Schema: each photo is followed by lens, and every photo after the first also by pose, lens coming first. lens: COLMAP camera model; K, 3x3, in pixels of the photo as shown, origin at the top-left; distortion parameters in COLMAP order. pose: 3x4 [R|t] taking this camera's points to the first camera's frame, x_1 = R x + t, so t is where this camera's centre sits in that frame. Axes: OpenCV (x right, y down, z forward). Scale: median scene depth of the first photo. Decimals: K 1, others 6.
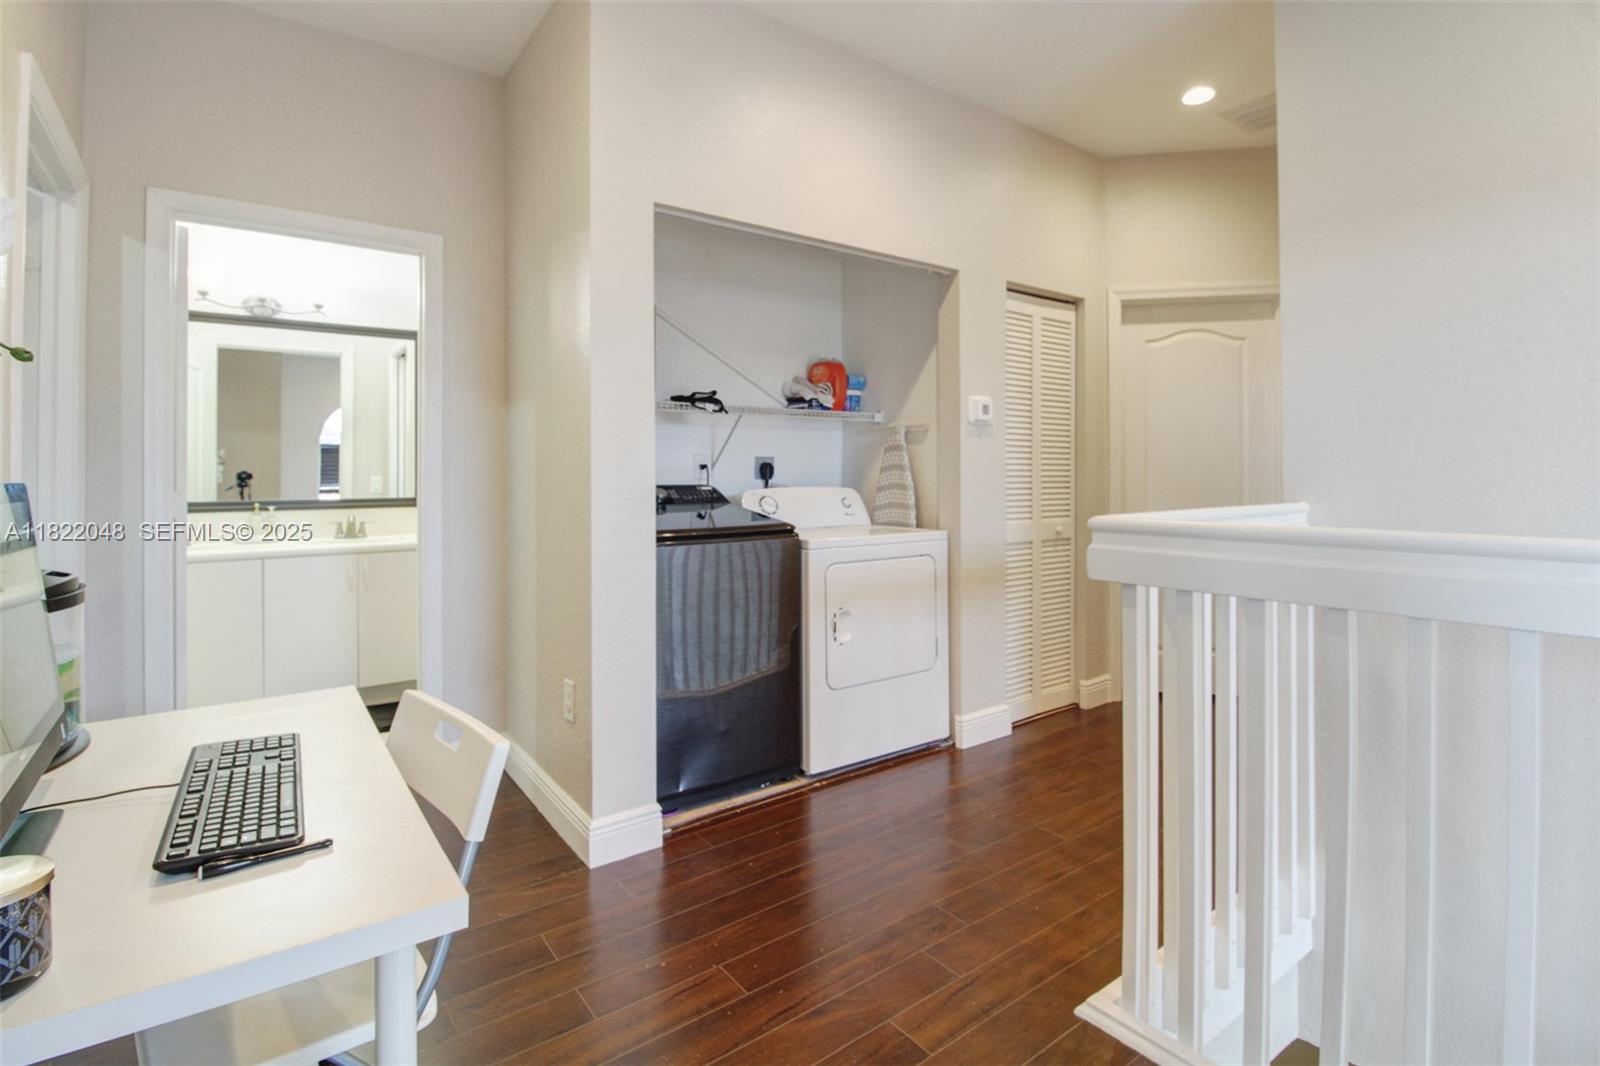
lens RADIAL K [[760.0, 0, 785.6], [0, 760.0, 465.5], [0, 0, 1]] dist [0.000109, 0.000398]
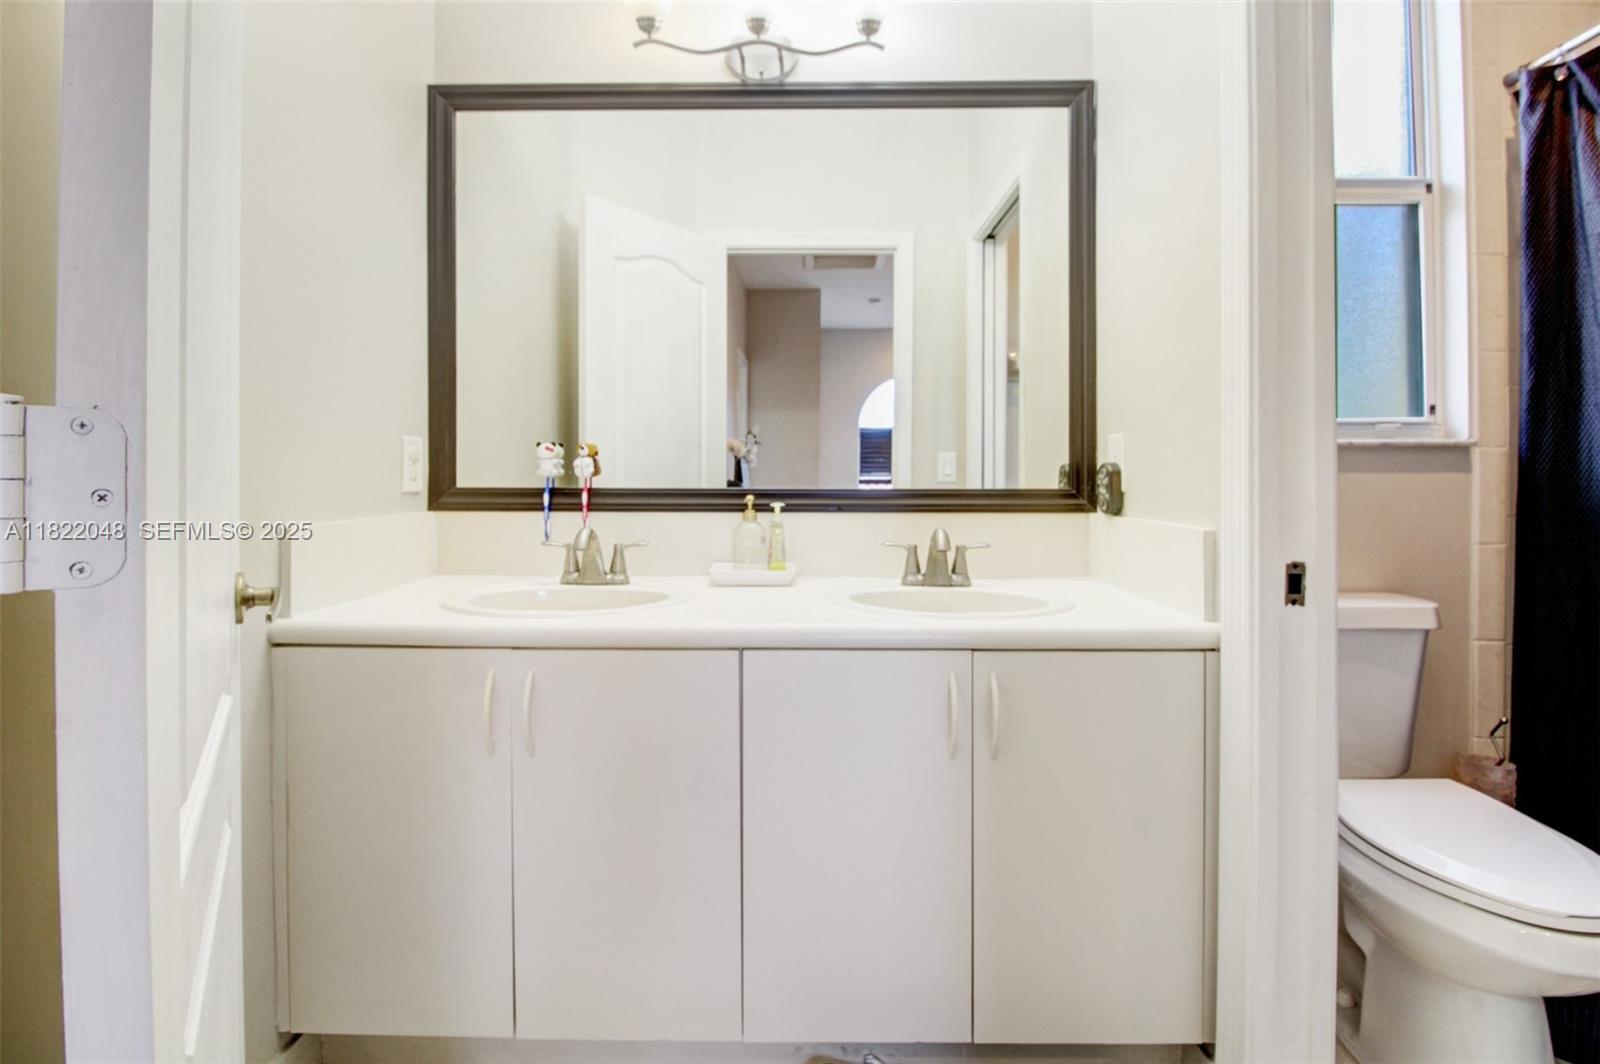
lens RADIAL K [[760.0, 0, 785.6], [0, 760.0, 464.5], [0, 0, 1]] dist [0.000109, 0.000398]
pose [[0.800473, 0.000182, -0.599369, -0.375768], [0.001545, 0.999996, 0.002367, 0.028380], [0.599367, -0.002820, 0.800469, 0.598754]]
